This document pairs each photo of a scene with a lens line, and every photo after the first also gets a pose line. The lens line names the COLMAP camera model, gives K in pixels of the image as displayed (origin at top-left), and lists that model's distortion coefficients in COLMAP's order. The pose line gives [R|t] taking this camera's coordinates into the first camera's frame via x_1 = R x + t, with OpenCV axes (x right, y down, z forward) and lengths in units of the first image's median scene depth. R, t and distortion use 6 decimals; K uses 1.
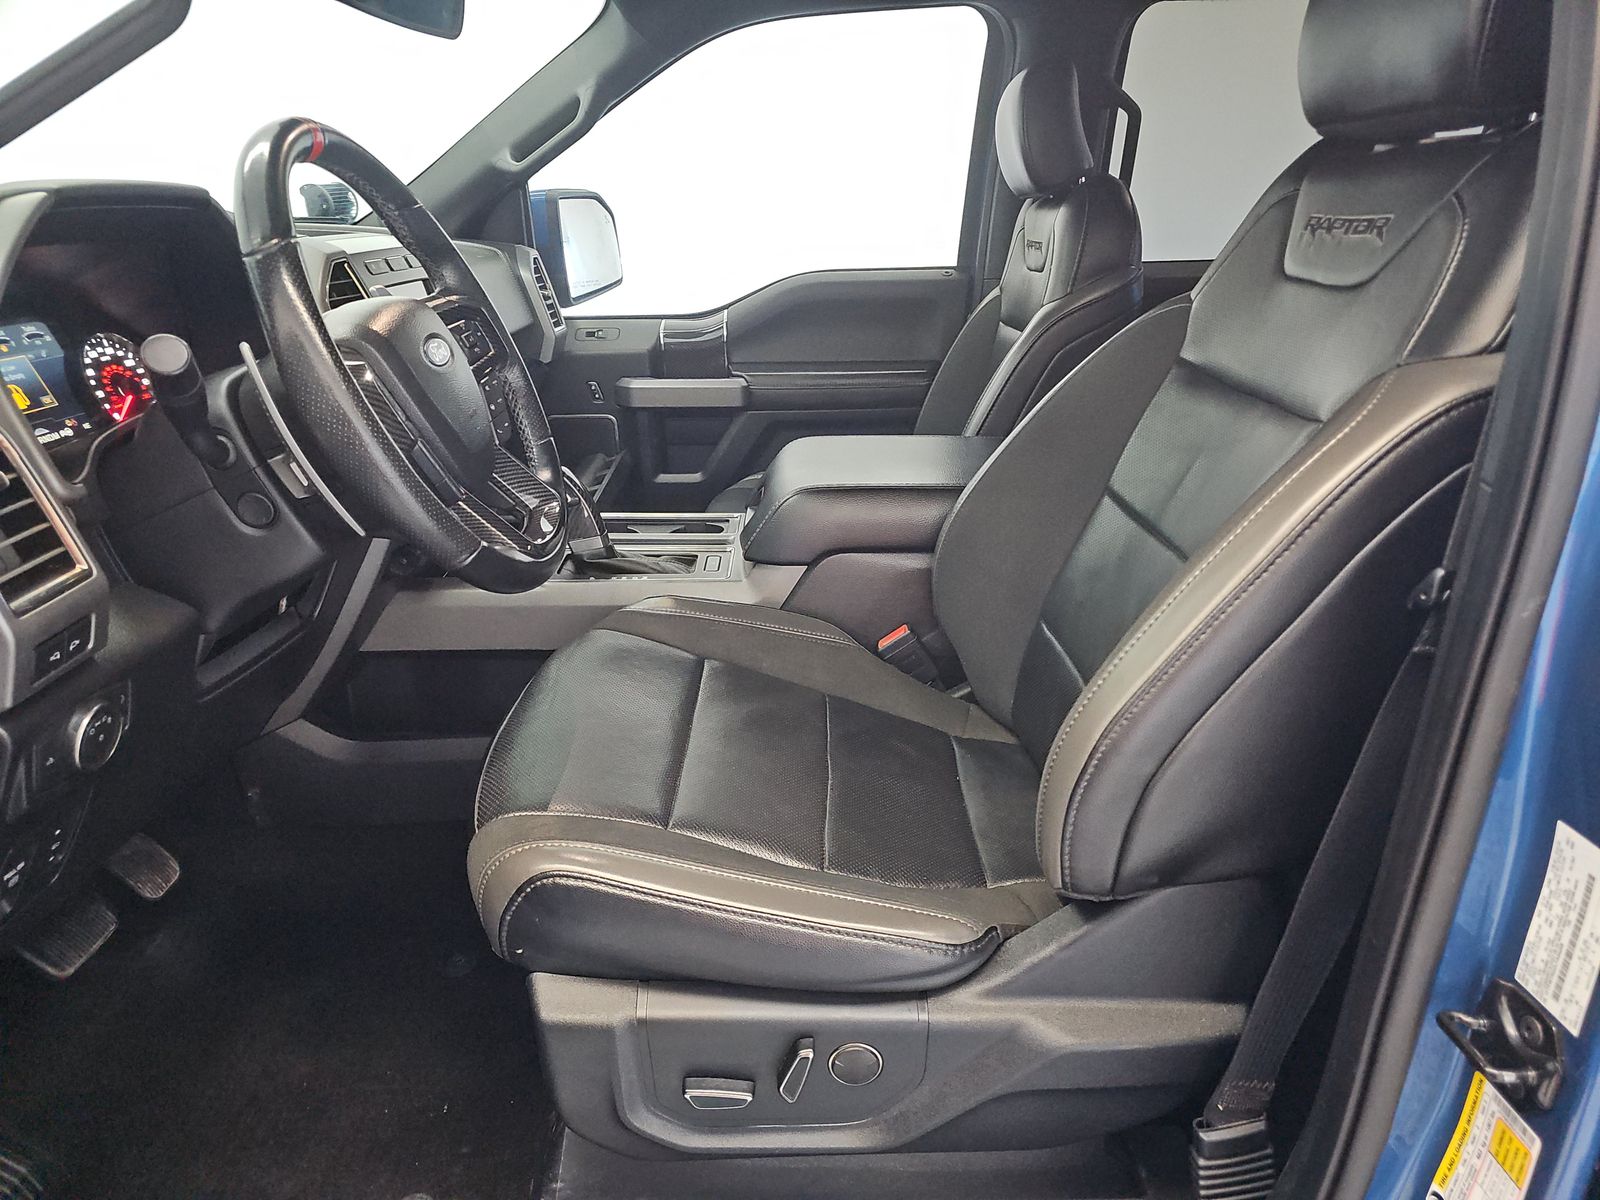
lens RADIAL K [[1030.6, 0, 811.5], [0, 1030.6, 608.8], [0, 0, 1]] dist [0.025607, -0.002829]
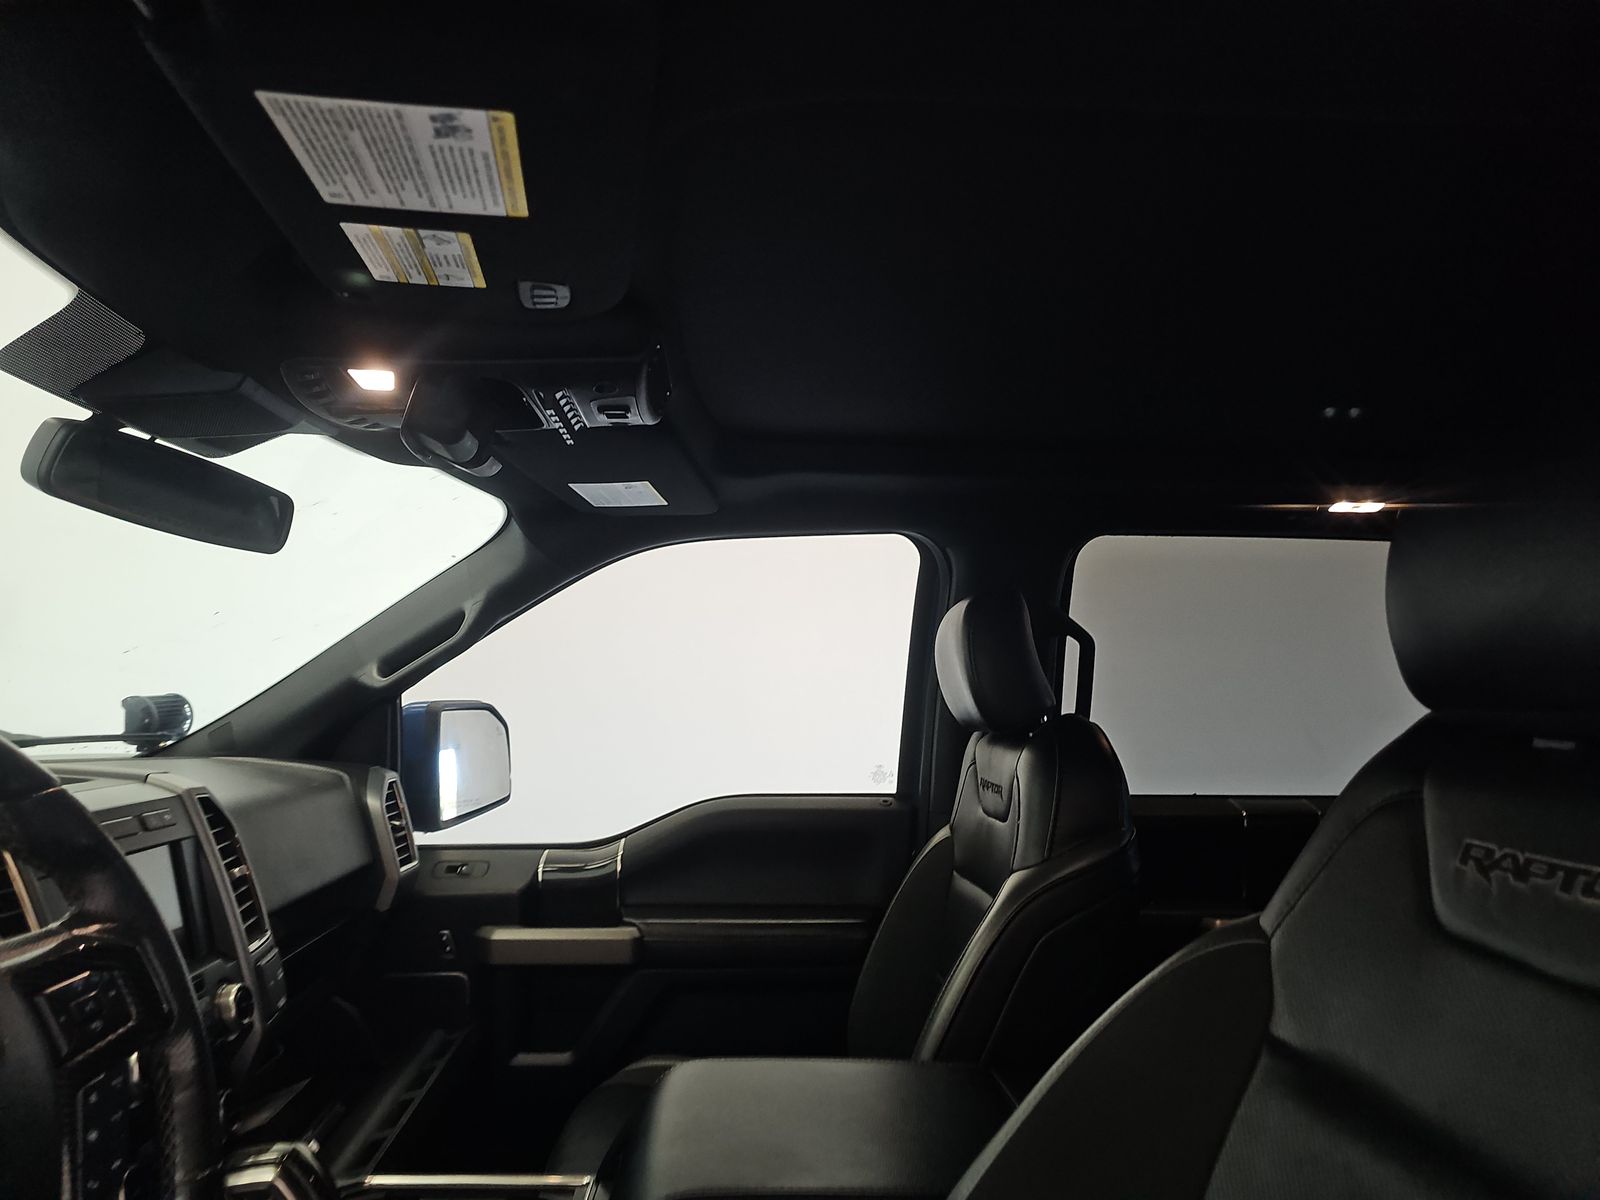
lens RADIAL K [[1030.6, 0, 811.5], [0, 1030.6, 608.8], [0, 0, 1]] dist [0.025607, -0.002829]
pose [[0.998242, 0.020897, 0.055459, 0.021197], [0.005170, 0.901498, -0.432752, -0.107711], [-0.059039, 0.432278, 0.899805, 0.181460]]
